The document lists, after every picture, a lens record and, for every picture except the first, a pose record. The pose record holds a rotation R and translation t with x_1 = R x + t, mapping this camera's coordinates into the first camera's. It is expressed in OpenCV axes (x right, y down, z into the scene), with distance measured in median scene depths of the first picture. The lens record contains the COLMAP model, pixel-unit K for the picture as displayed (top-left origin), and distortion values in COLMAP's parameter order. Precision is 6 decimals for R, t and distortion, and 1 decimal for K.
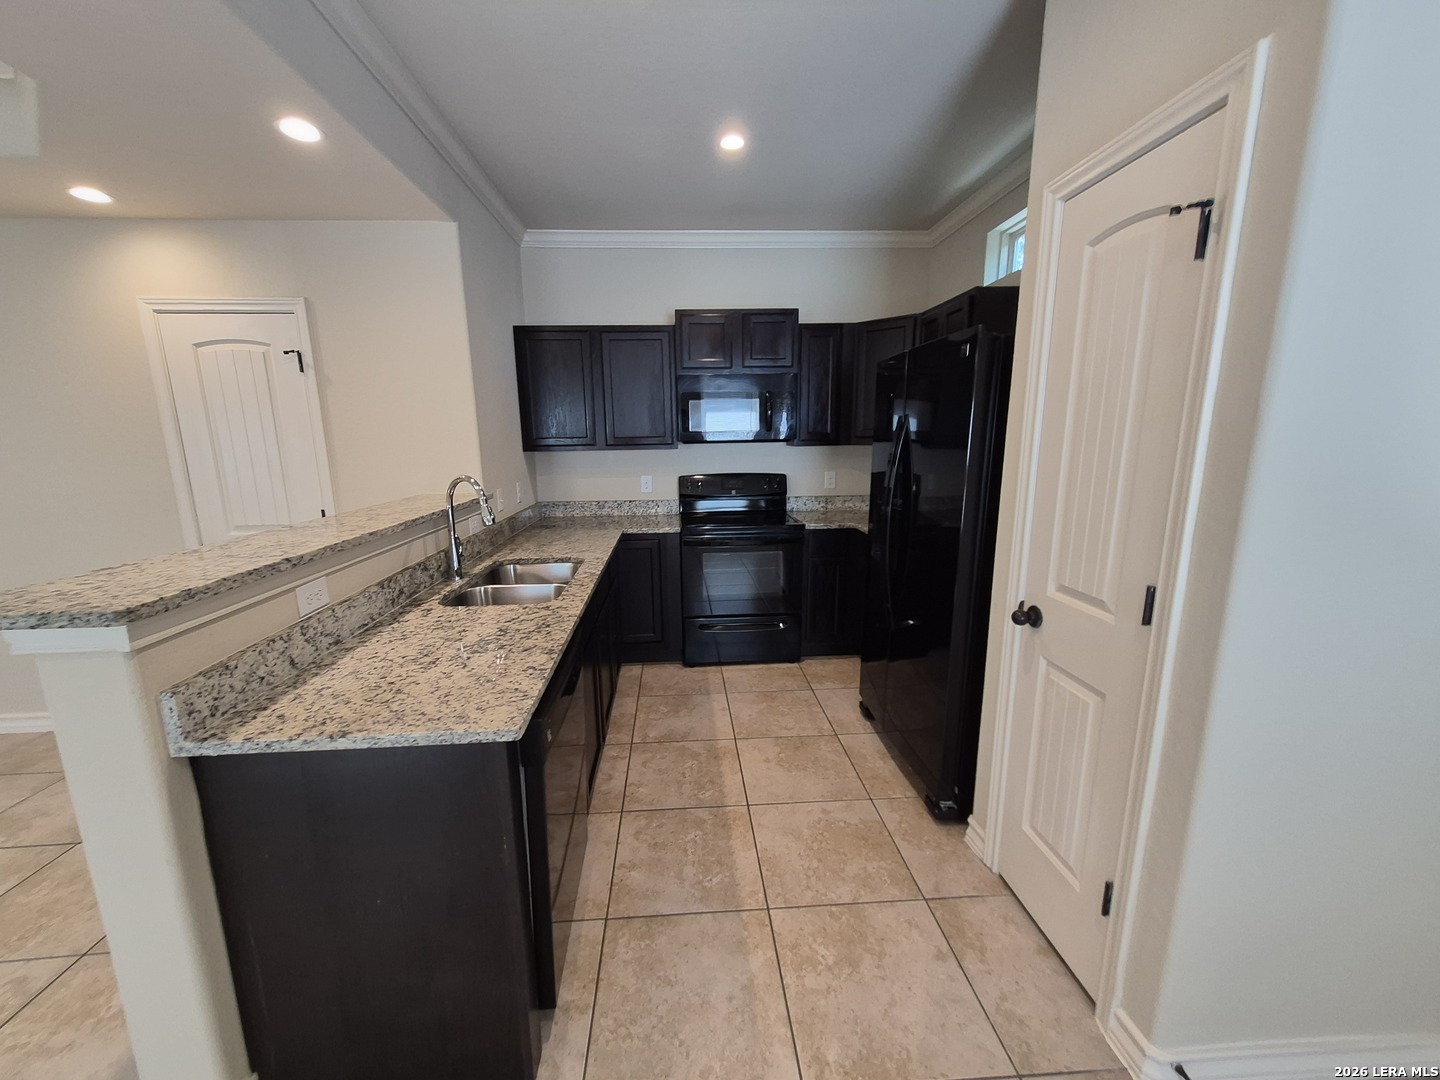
lens RADIAL K [[564.9, 0, 708.3], [0, 564.9, 543.8], [0, 0, 1]] dist [0.006811, 0.000622]
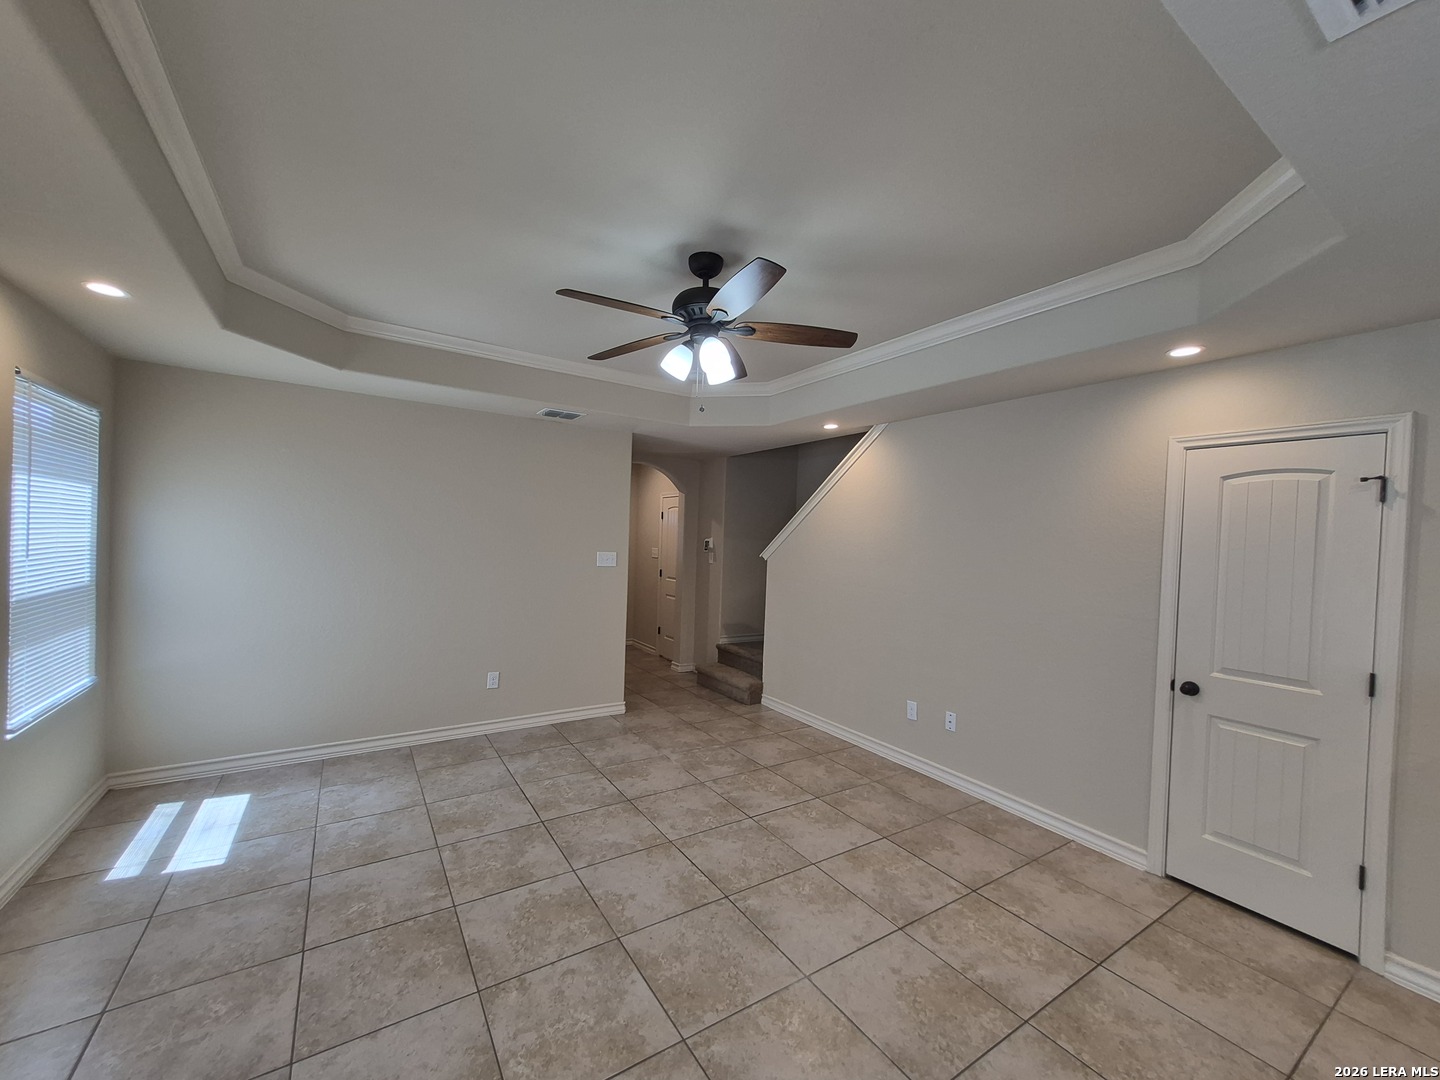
lens RADIAL K [[564.9, 0, 708.3], [0, 564.9, 545.6], [0, 0, 1]] dist [0.006811, 0.000622]
pose [[0.491505, 0.052634, -0.869283, -0.356495], [-0.216138, 0.974314, -0.063214, 0.009626], [0.843627, 0.218955, 0.490257, -0.137422]]
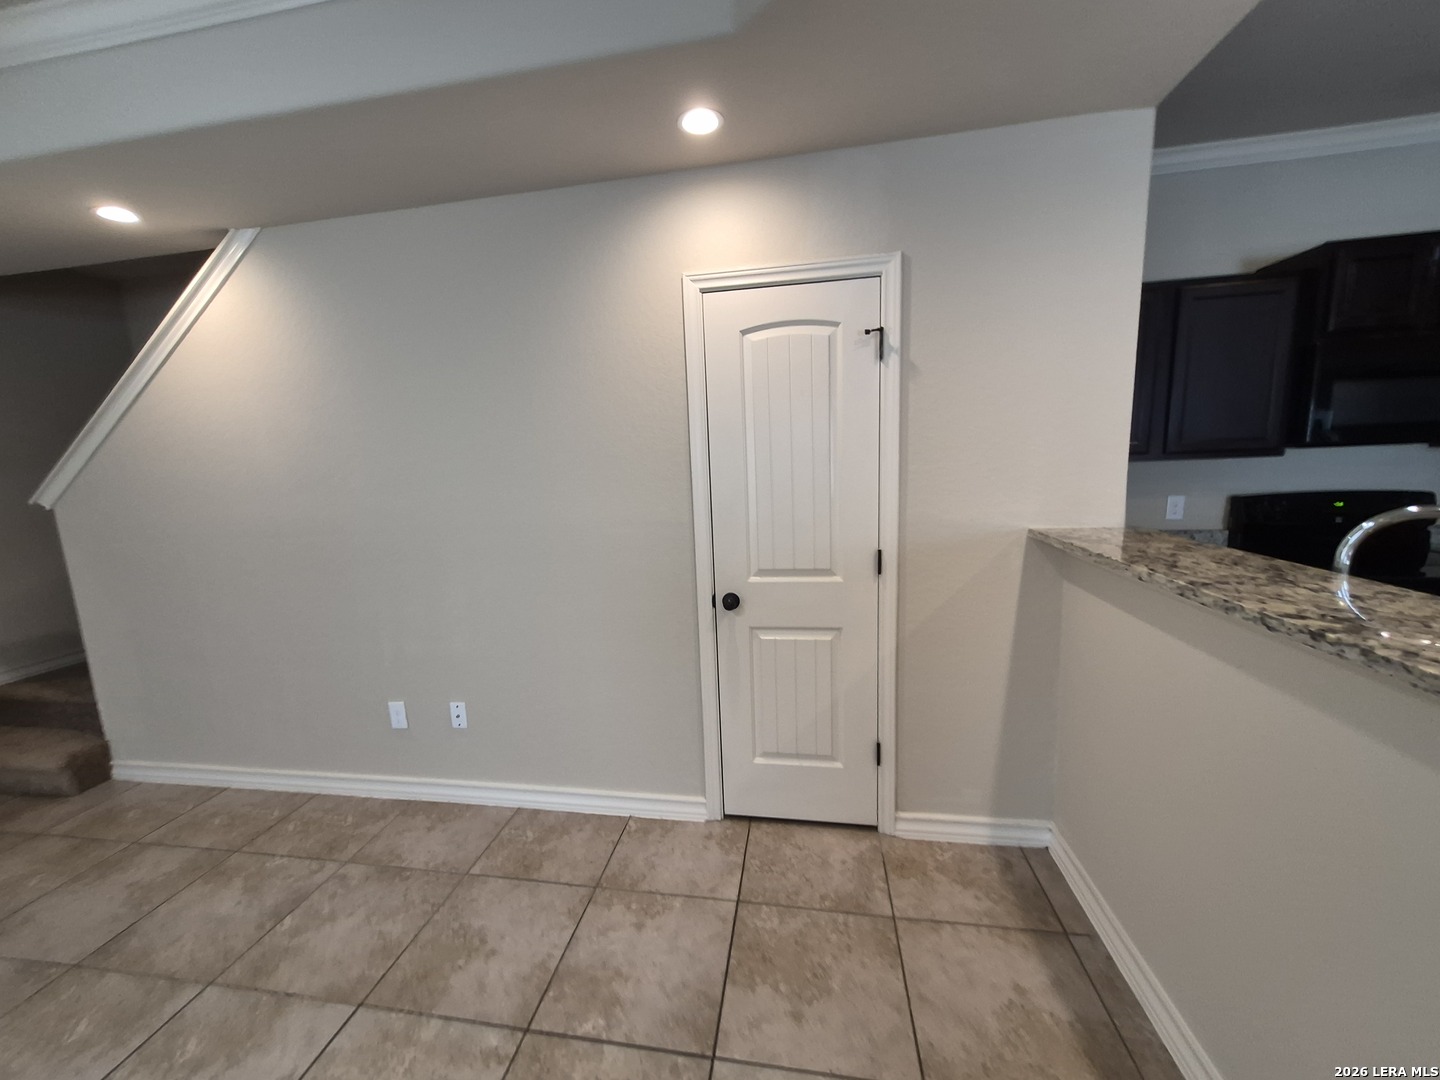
lens RADIAL K [[564.9, 0, 706.0], [0, 564.9, 540.2], [0, 0, 1]] dist [0.006811, 0.000622]
pose [[0.973729, 0.013126, -0.227331, -0.568659], [-0.019631, 0.999459, -0.026378, -0.039235], [0.226862, 0.030148, 0.973460, 0.197600]]
